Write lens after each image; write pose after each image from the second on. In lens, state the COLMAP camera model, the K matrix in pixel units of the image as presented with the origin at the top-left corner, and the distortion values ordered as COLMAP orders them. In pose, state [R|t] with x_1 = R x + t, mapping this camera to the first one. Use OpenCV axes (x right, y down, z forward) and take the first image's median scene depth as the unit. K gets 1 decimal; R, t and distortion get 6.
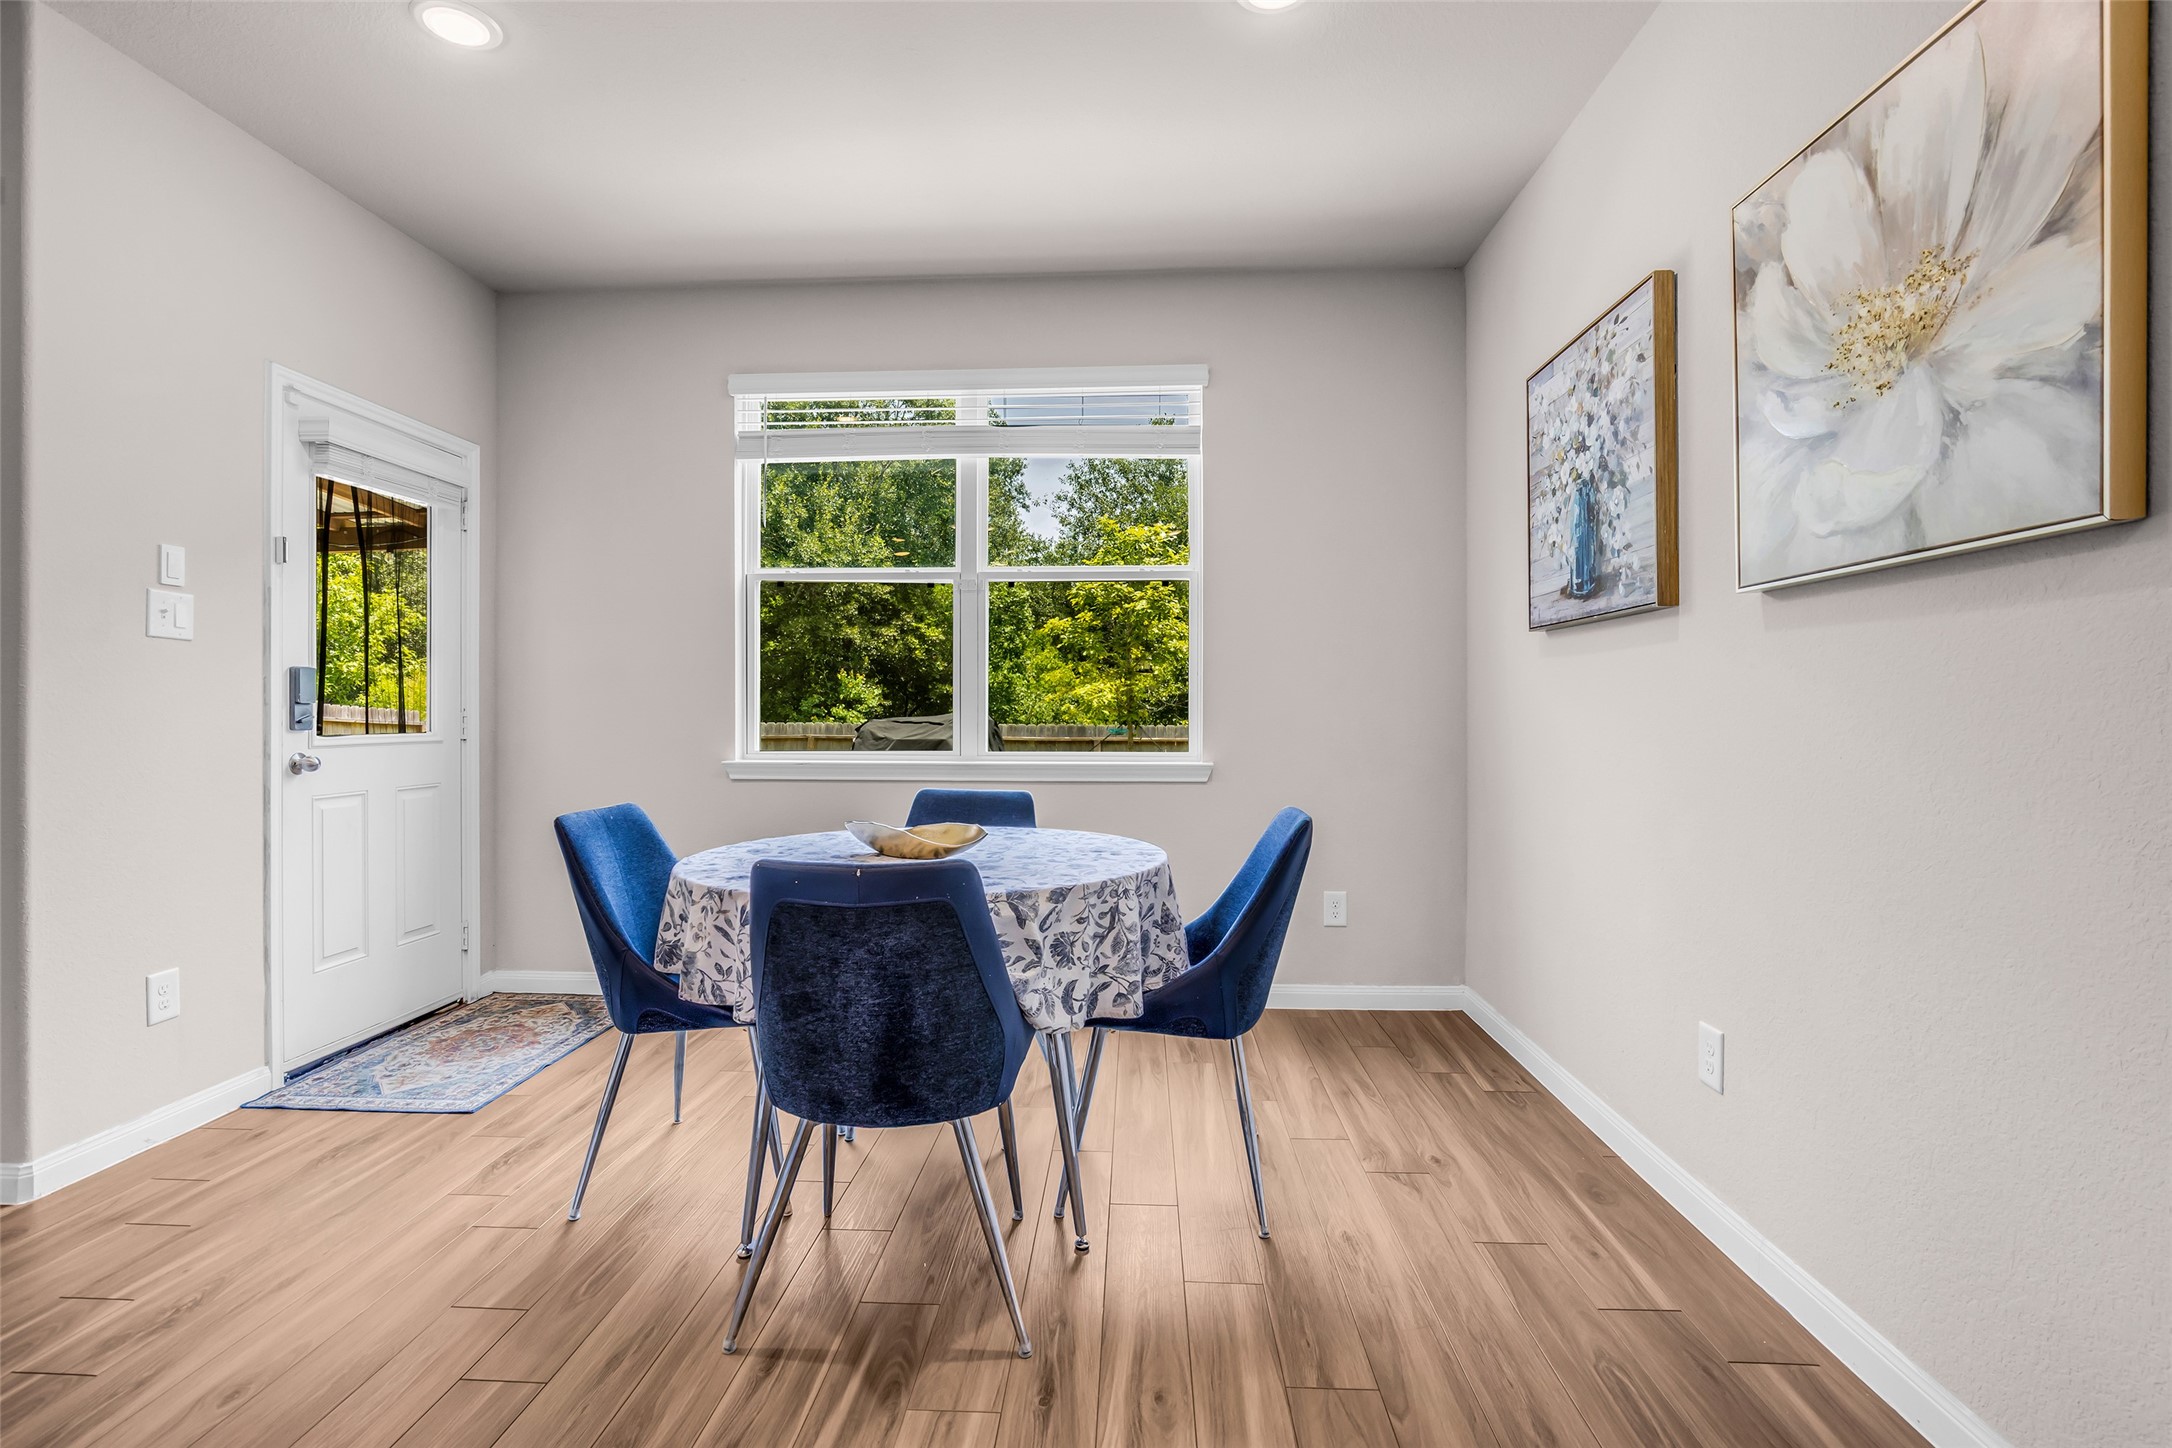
lens RADIAL K [[994.5, 0, 1085.4], [0, 994.5, 712.8], [0, 0, 1]] dist [-0.017100, 0.001924]
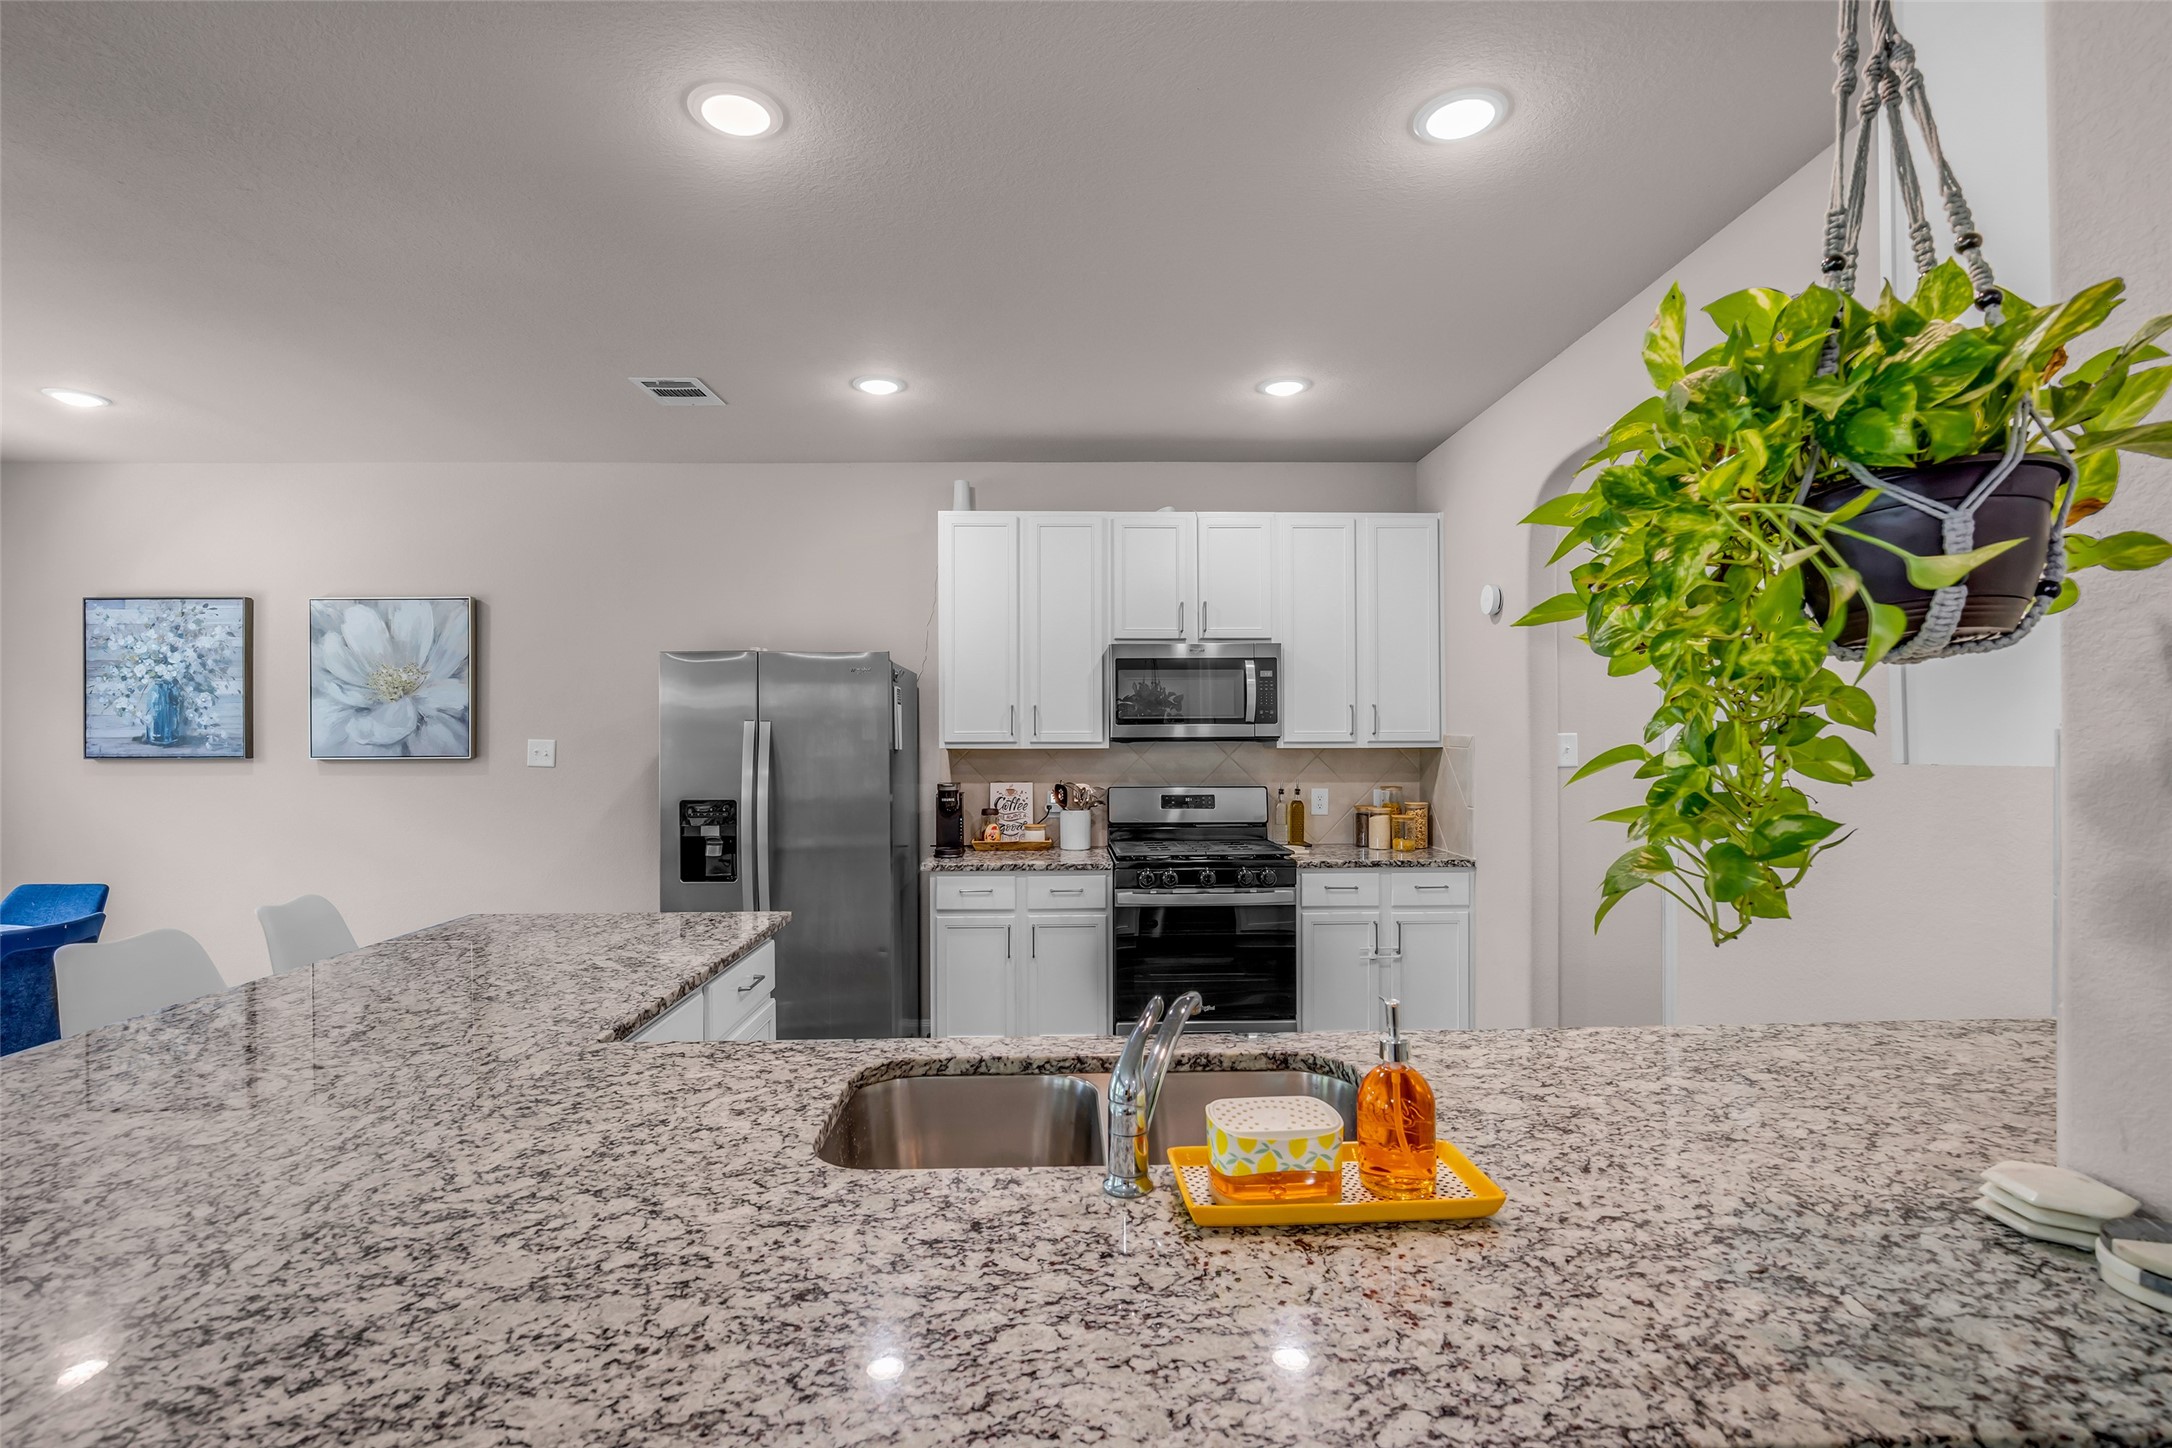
lens RADIAL K [[994.5, 0, 1090.1], [0, 994.5, 732.7], [0, 0, 1]] dist [-0.017100, 0.001924]
pose [[-0.089204, 0.006698, 0.995991, -1.854885], [0.007906, 0.999951, -0.006016, -0.153090], [-0.995982, 0.007337, -0.089252, -0.663742]]
